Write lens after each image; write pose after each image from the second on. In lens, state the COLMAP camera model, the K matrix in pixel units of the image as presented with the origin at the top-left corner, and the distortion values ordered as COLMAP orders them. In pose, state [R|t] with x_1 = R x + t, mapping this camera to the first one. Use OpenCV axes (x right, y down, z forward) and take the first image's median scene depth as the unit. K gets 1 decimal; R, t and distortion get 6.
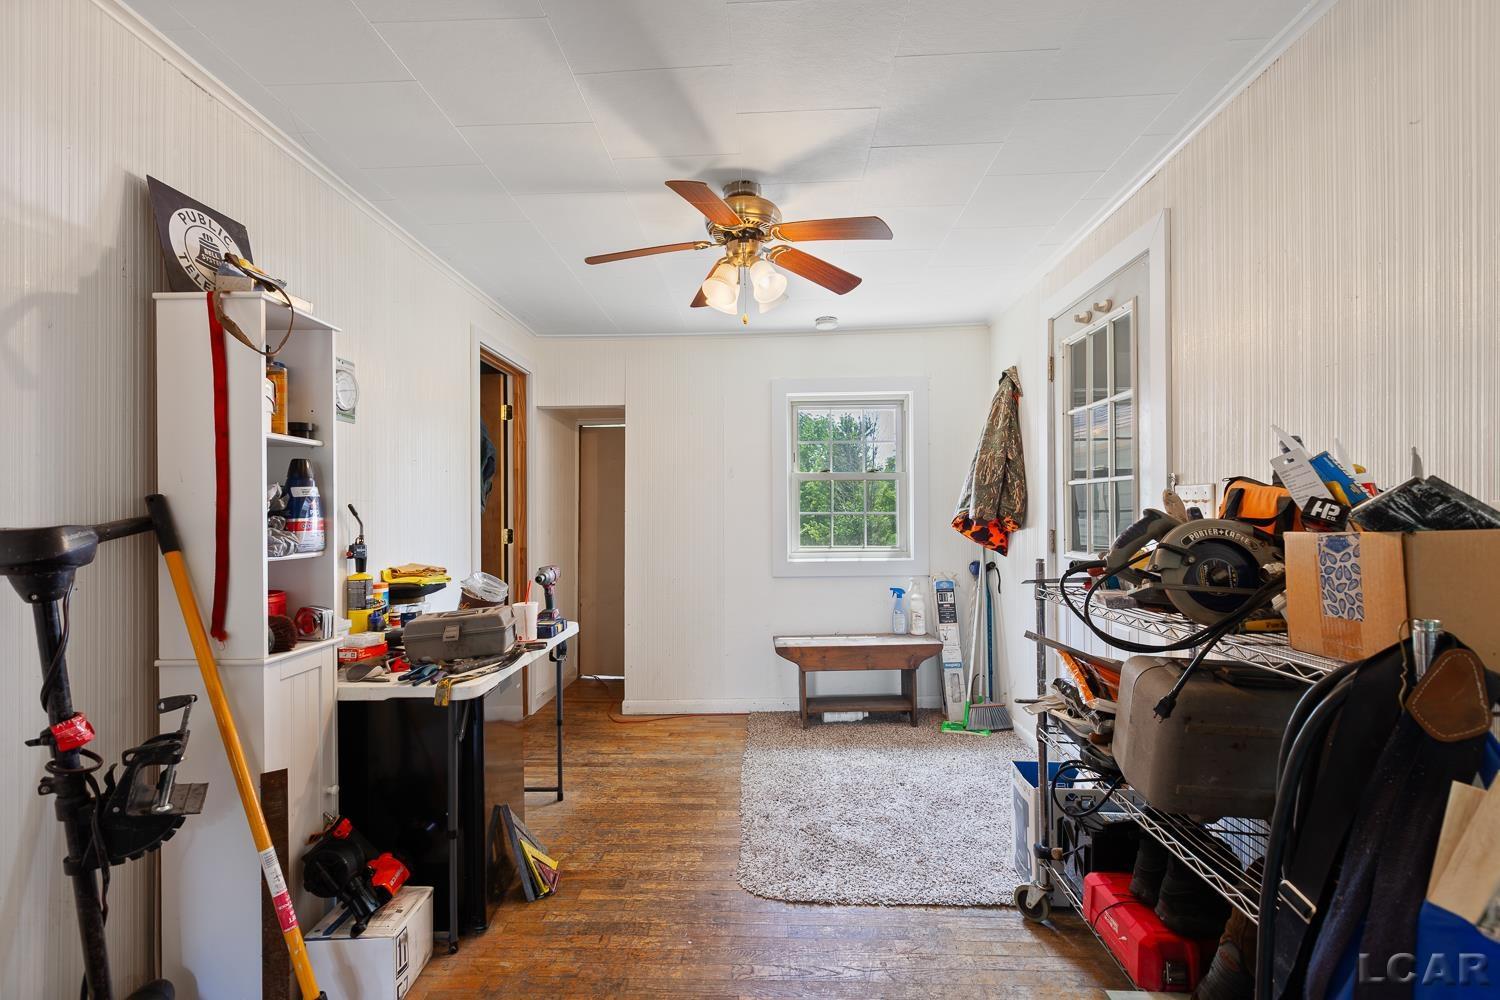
lens RADIAL K [[684.2, 0, 752.7], [0, 684.2, 523.2], [0, 0, 1]] dist [0.002864, -0.000969]
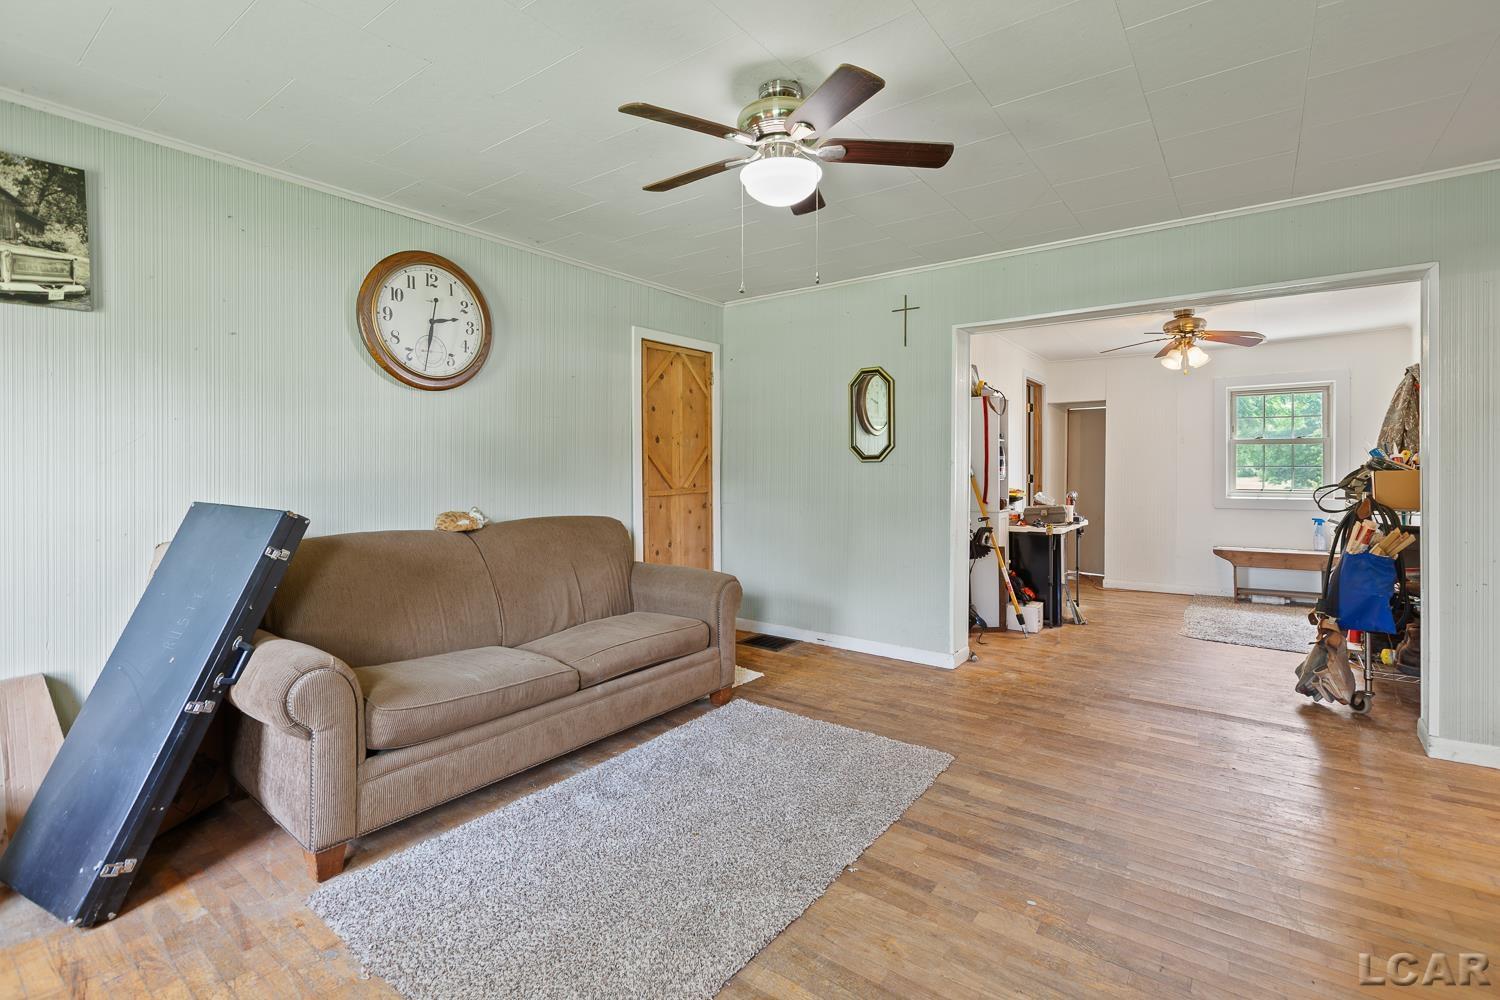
lens RADIAL K [[684.2, 0, 738.0], [0, 684.2, 471.2], [0, 0, 1]] dist [0.002864, -0.000969]
pose [[0.807705, 0.007356, -0.589541, 0.082540], [-0.011993, 0.999920, -0.003953, 0.017324], [0.589465, 0.010263, 0.807729, -1.015264]]
